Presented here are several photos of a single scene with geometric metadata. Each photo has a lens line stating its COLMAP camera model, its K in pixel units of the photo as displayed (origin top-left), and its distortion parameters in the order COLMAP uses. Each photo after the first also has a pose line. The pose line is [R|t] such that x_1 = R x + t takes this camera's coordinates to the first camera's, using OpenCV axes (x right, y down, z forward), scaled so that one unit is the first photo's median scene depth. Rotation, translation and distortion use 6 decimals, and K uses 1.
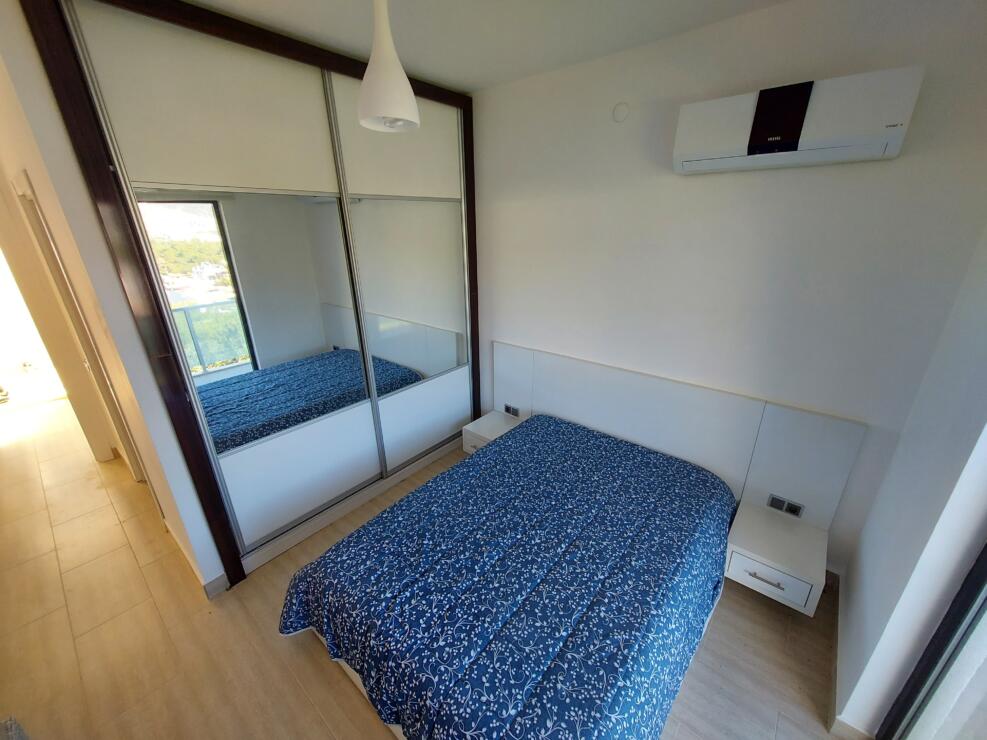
lens RADIAL K [[387.0, 0, 499.0], [0, 387.0, 372.6], [0, 0, 1]] dist [0.000327, 0.000062]
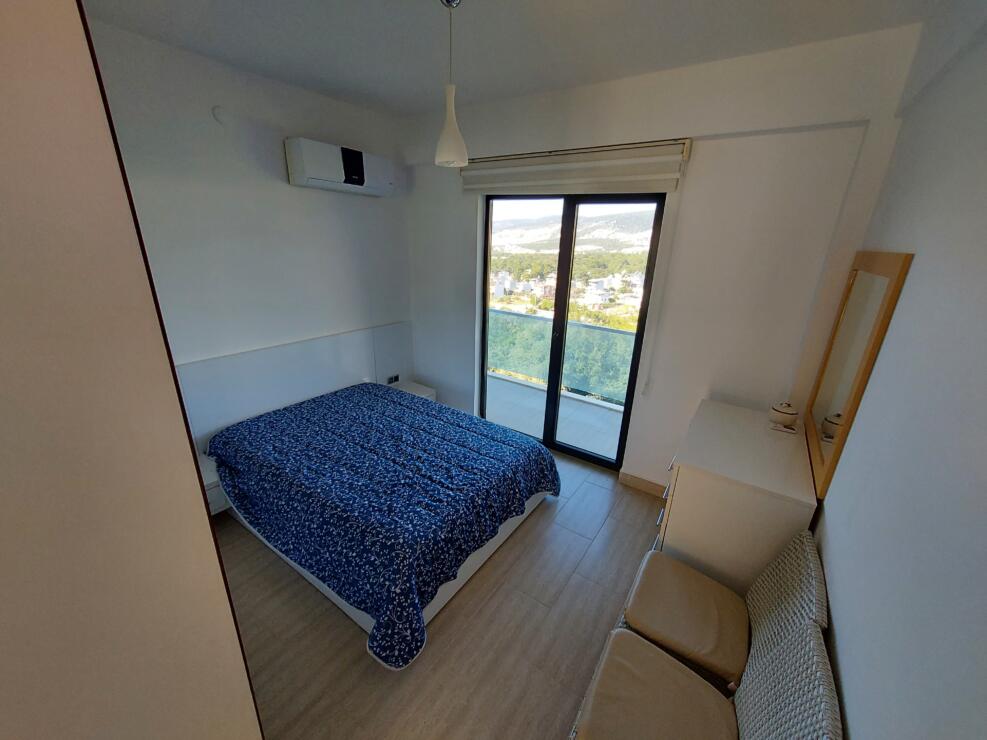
lens RADIAL K [[387.0, 0, 499.0], [0, 387.0, 372.6], [0, 0, 1]] dist [0.000327, 0.000062]
pose [[-0.091013, -0.322451, 0.942201, -1.185179], [0.320847, 0.886182, 0.334272, -0.160159], [-0.942748, 0.332725, 0.022803, 0.550995]]
